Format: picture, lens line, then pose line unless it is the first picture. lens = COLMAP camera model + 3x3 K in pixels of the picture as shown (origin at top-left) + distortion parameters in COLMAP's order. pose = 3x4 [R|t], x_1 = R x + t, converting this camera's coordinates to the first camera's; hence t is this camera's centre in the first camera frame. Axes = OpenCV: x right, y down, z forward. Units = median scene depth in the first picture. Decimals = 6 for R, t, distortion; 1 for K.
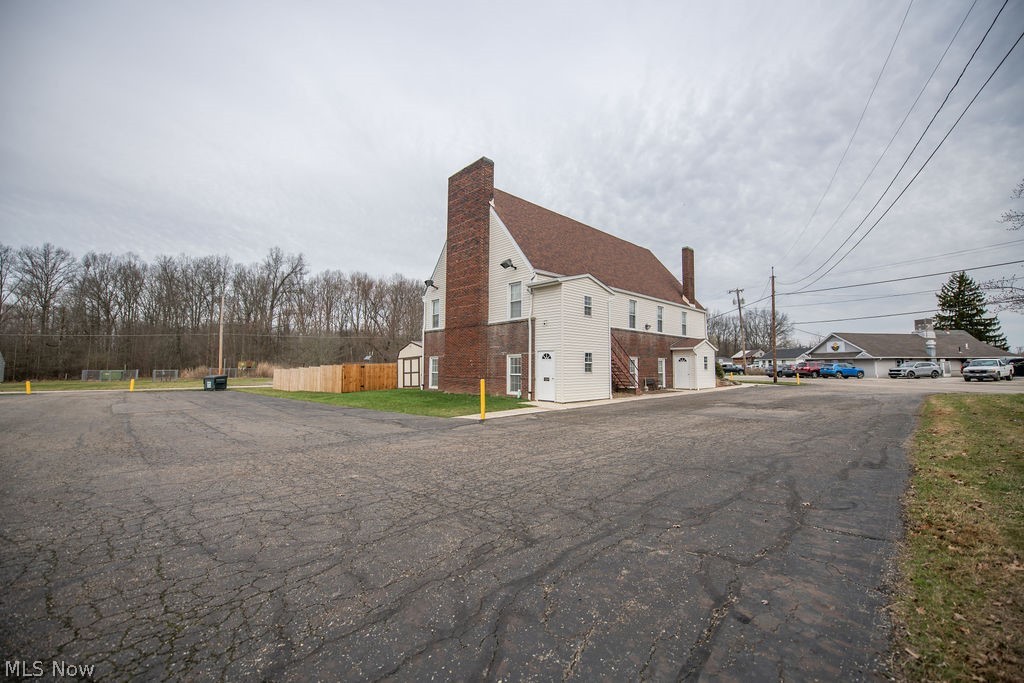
lens RADIAL K [[413.9, 0, 515.2], [0, 413.9, 341.7], [0, 0, 1]] dist [-0.013730, -0.001252]
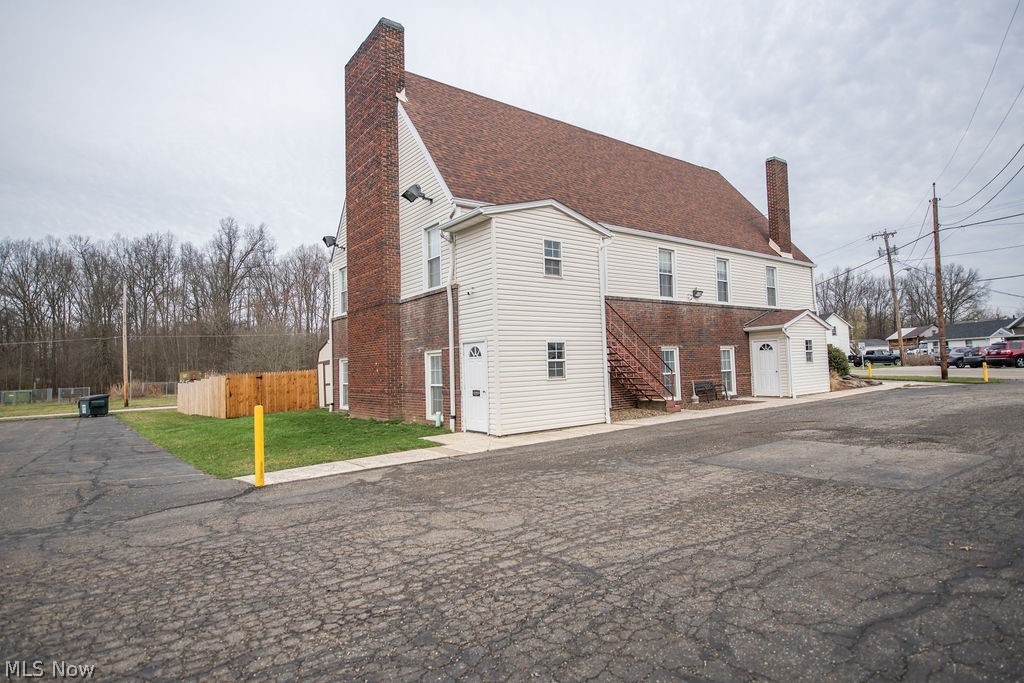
lens RADIAL K [[557.7, 0, 515.6], [0, 557.7, 346.3], [0, 0, 1]] dist [-0.017759, 0.001041]
pose [[0.991823, -0.041096, -0.120827, 0.149203], [0.044244, 0.998745, 0.023489, 0.008288], [0.119710, -0.028643, 0.992396, 0.176641]]
